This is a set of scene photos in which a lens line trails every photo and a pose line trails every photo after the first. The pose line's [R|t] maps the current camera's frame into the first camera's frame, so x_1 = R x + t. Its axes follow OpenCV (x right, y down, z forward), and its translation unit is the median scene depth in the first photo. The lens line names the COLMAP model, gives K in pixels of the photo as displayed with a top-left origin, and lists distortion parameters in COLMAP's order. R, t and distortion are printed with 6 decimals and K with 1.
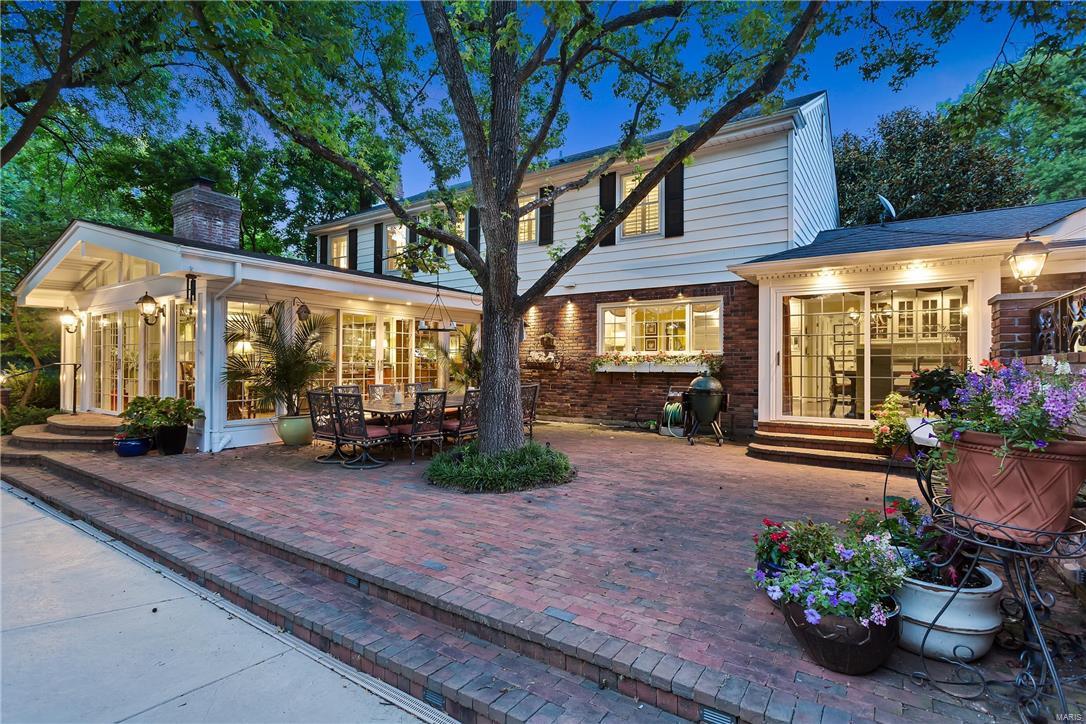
lens RADIAL K [[526.2, 0, 534.9], [0, 526.2, 361.9], [0, 0, 1]] dist [0.010837, 0.000250]
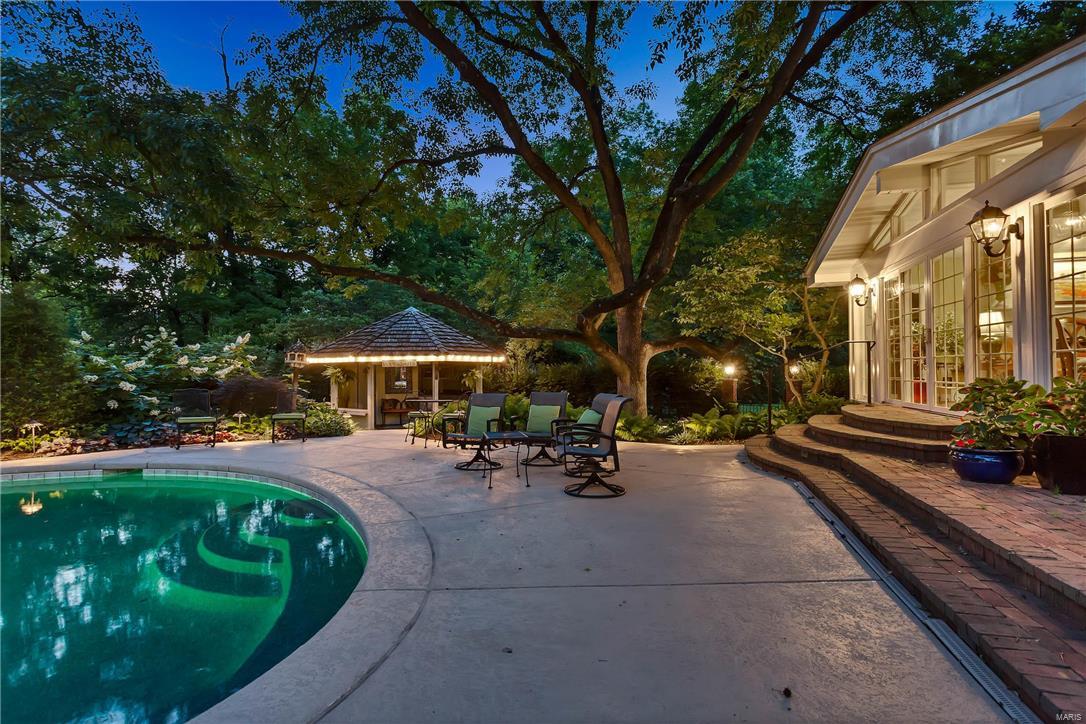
lens RADIAL K [[526.2, 0, 534.9], [0, 526.2, 361.9], [0, 0, 1]] dist [0.010837, 0.000250]
pose [[0.321758, -0.020732, -0.946595, -0.276984], [0.011148, 0.999774, -0.018107, 0.041420], [0.946756, -0.004727, 0.321917, 0.271806]]
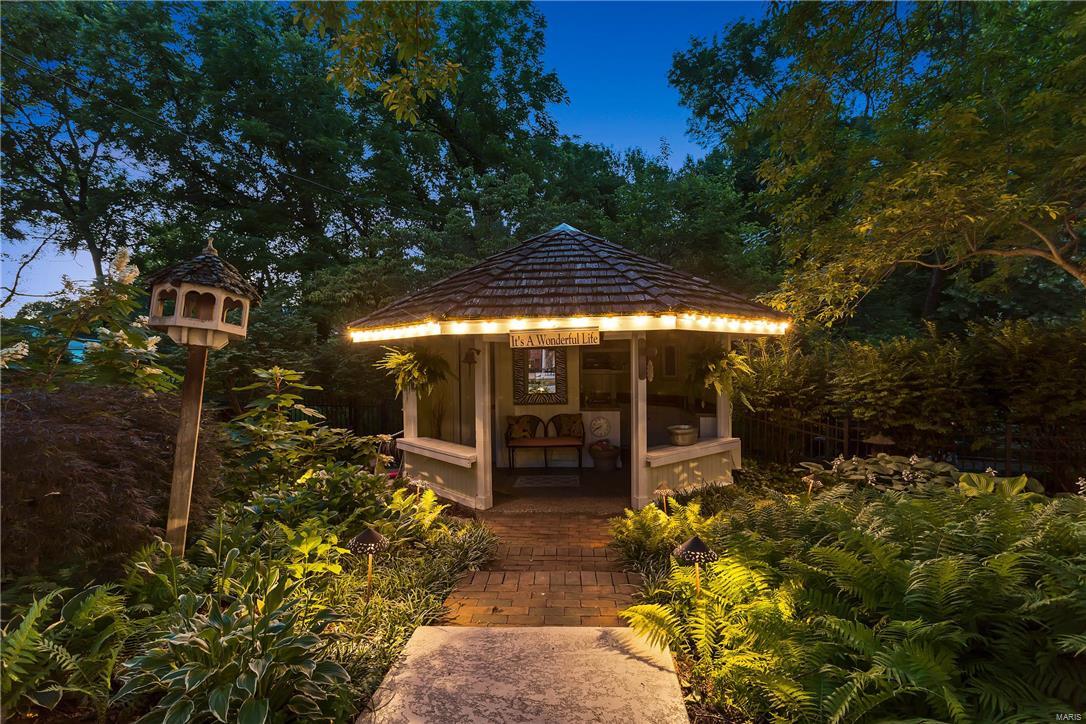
lens RADIAL K [[526.2, 0, 534.9], [0, 526.2, 361.9], [0, 0, 1]] dist [0.010837, 0.000250]
pose [[0.108917, 0.005030, -0.994038, -1.171016], [0.015099, 0.999863, 0.006714, 0.036448], [0.993936, -0.015740, 0.108826, 0.304179]]
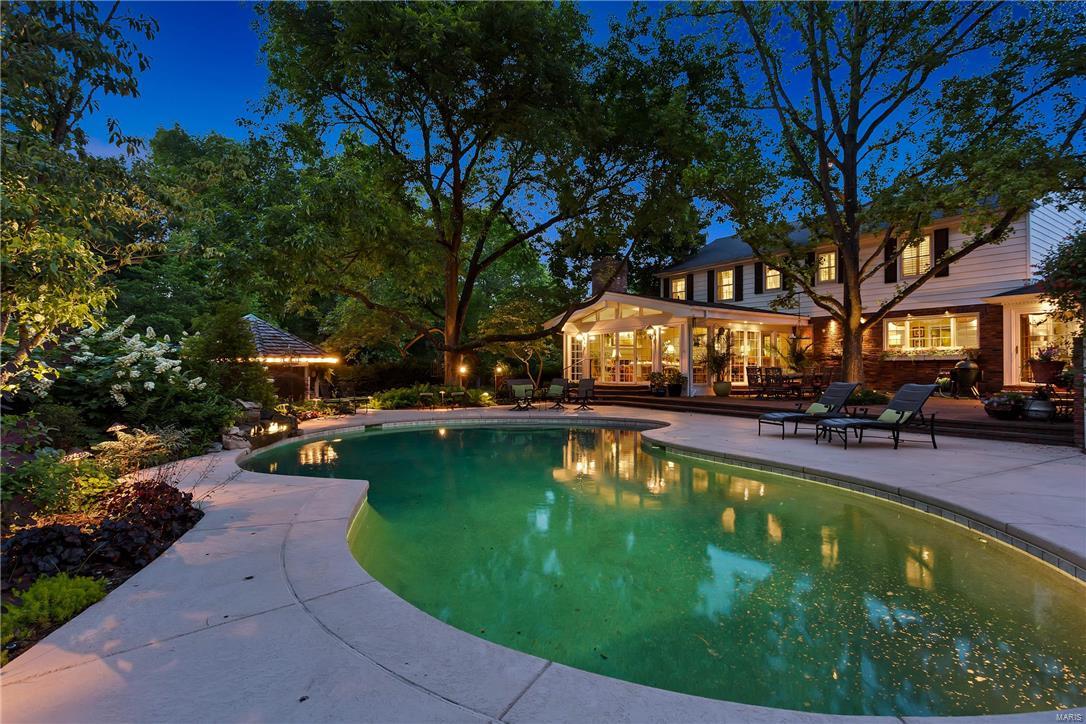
lens RADIAL K [[536.7, 0, 538.5], [0, 536.7, 361.9], [0, 0, 1]] dist [0.003591, 0.000673]
pose [[0.936122, -0.010020, -0.351534, -0.317750], [0.006505, 0.999916, -0.011177, 0.035758], [0.351616, 0.008176, 0.936109, -0.984932]]
